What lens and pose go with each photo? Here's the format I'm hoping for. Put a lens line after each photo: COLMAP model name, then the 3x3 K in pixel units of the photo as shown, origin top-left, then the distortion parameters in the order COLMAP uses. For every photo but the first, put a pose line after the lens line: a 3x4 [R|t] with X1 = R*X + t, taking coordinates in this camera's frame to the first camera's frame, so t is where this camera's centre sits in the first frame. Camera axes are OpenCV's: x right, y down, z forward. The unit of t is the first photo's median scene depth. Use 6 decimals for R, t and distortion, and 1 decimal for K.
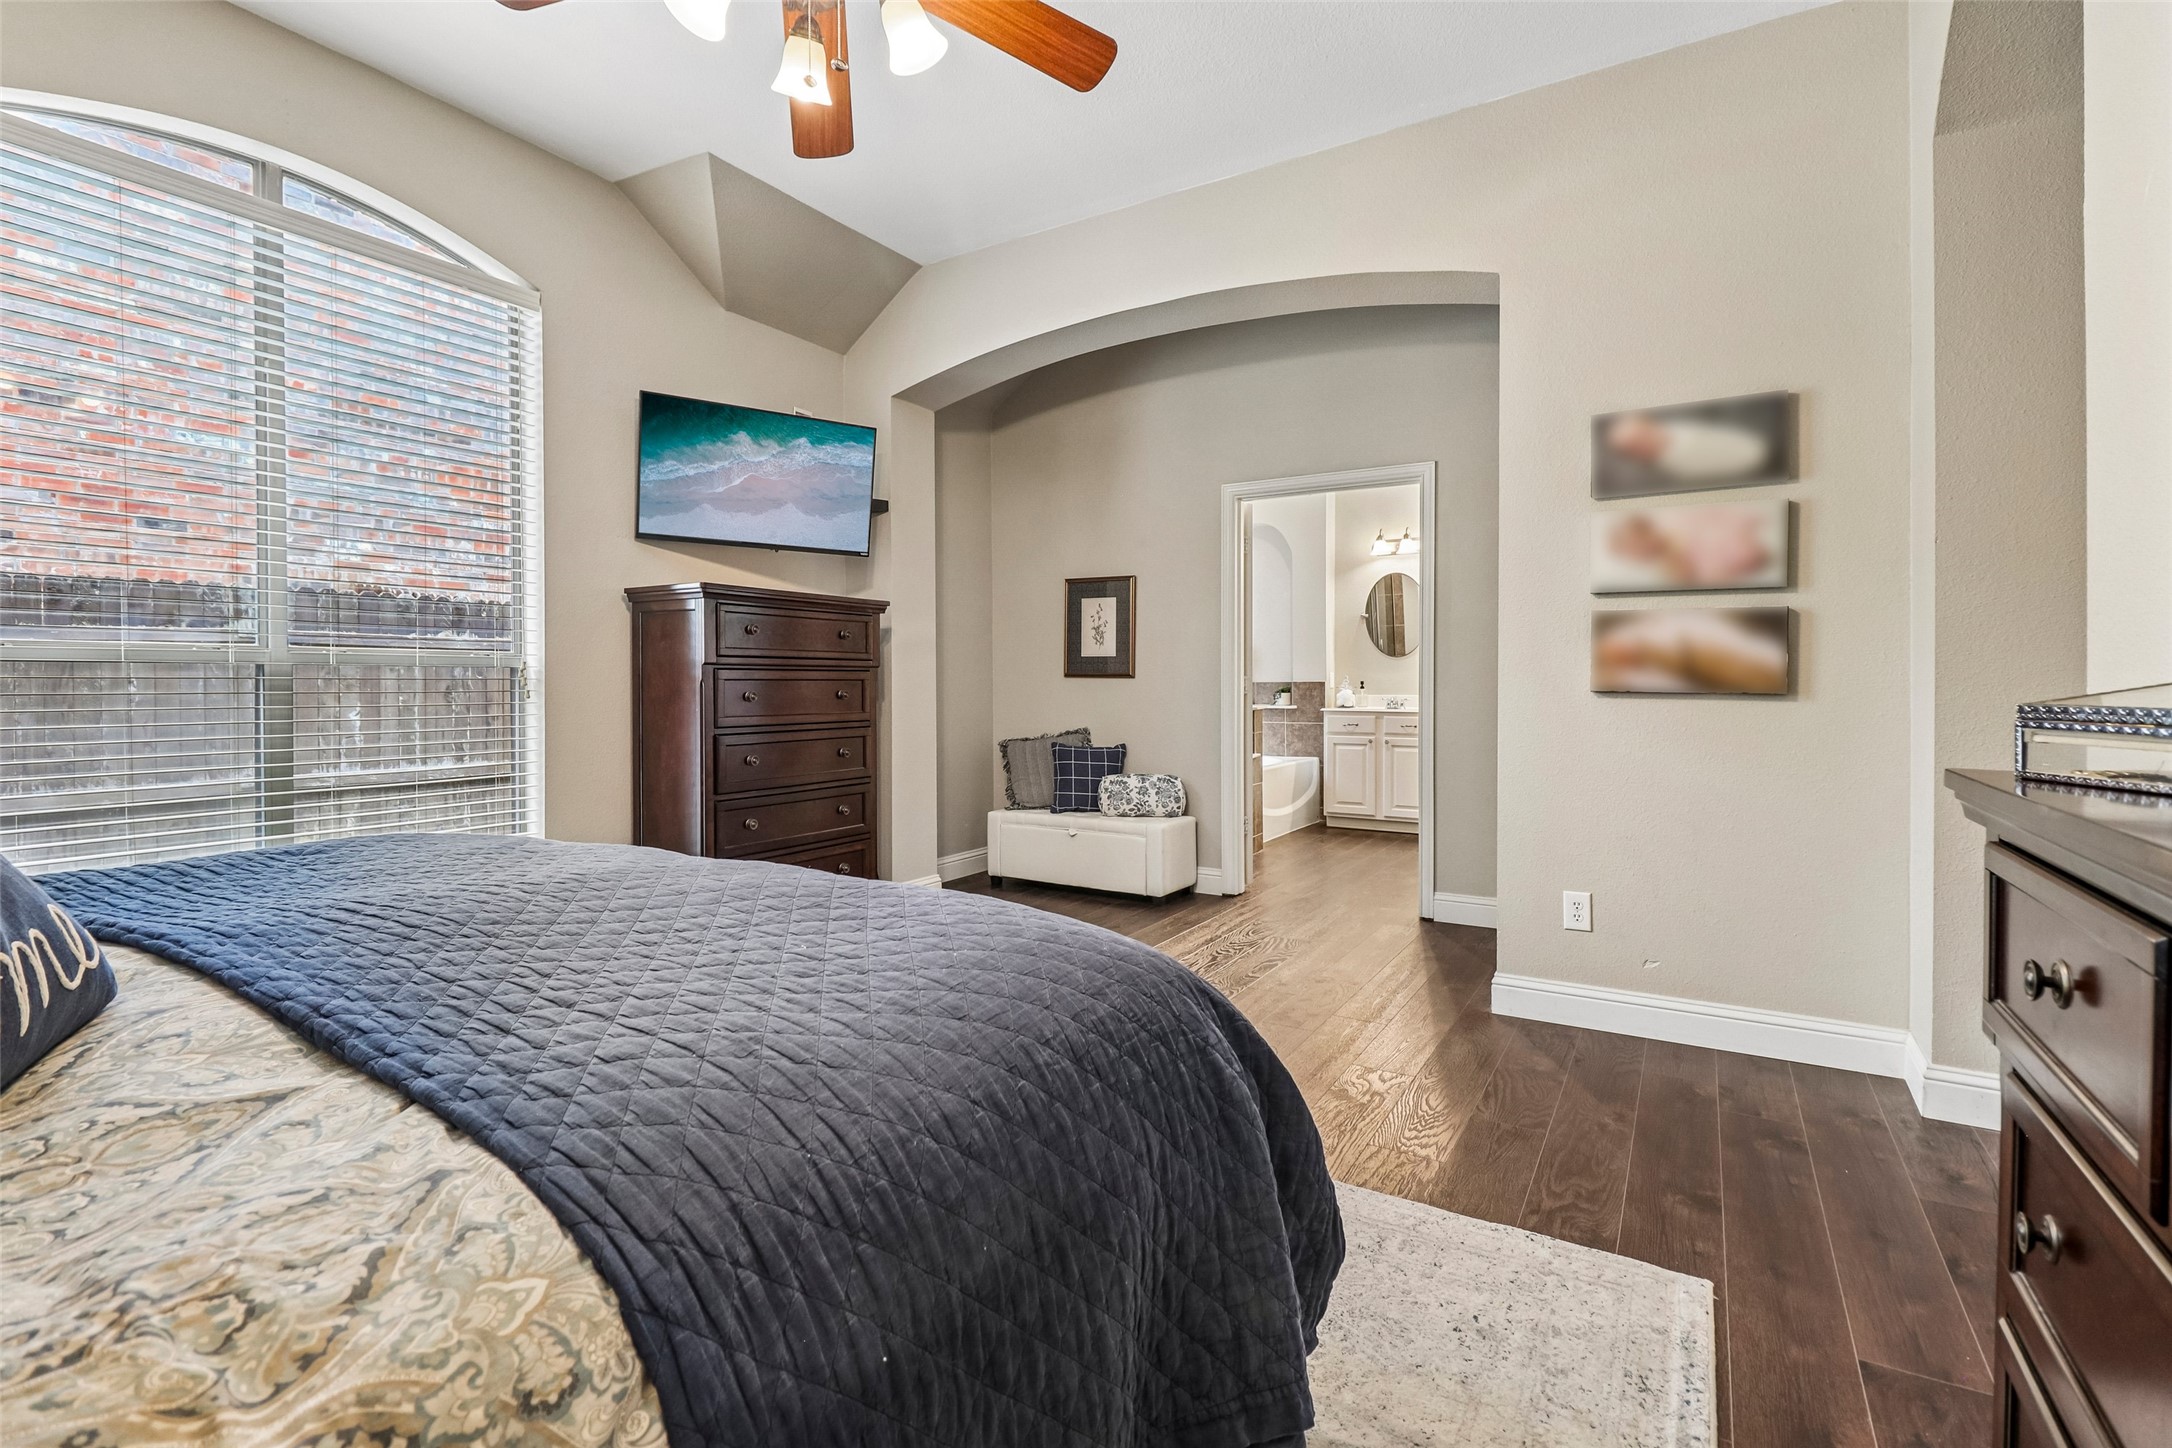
lens RADIAL K [[994.5, 0, 1085.8], [0, 994.5, 713.0], [0, 0, 1]] dist [0.000719, -0.013060]
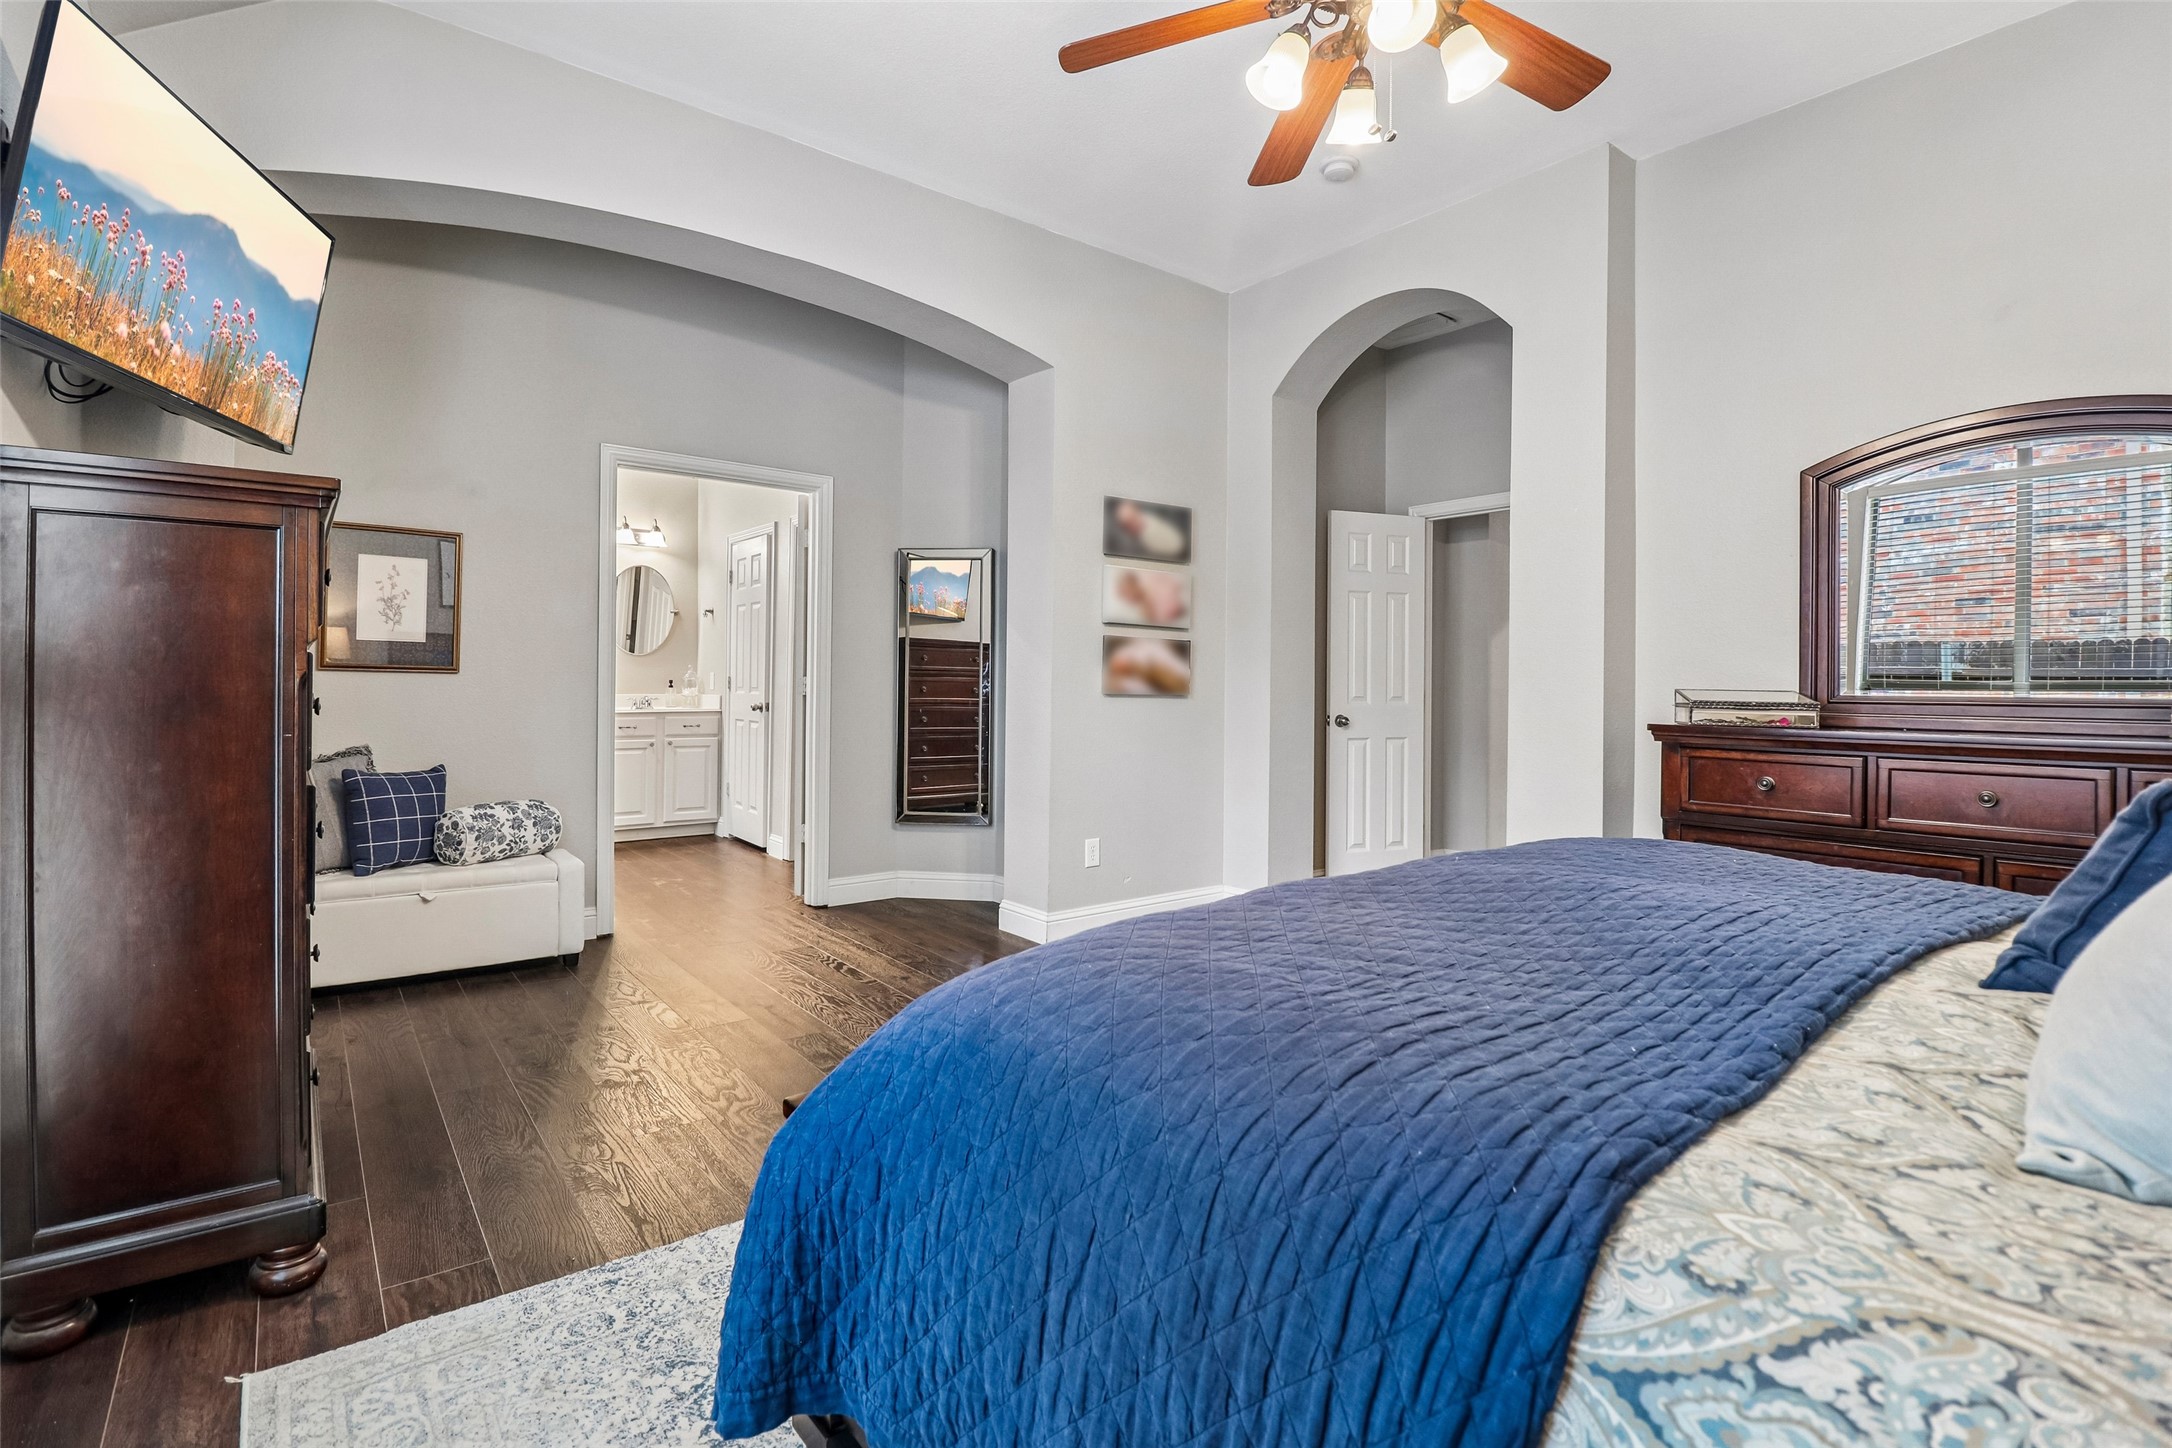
lens RADIAL K [[994.5, 0, 1085.4], [0, 994.5, 703.9], [0, 0, 1]] dist [0.000719, -0.013060]
pose [[0.343378, -0.012809, 0.939110, -0.541963], [0.018006, 0.999813, 0.007053, -0.010686], [-0.939025, 0.014488, 0.343545, 0.362634]]
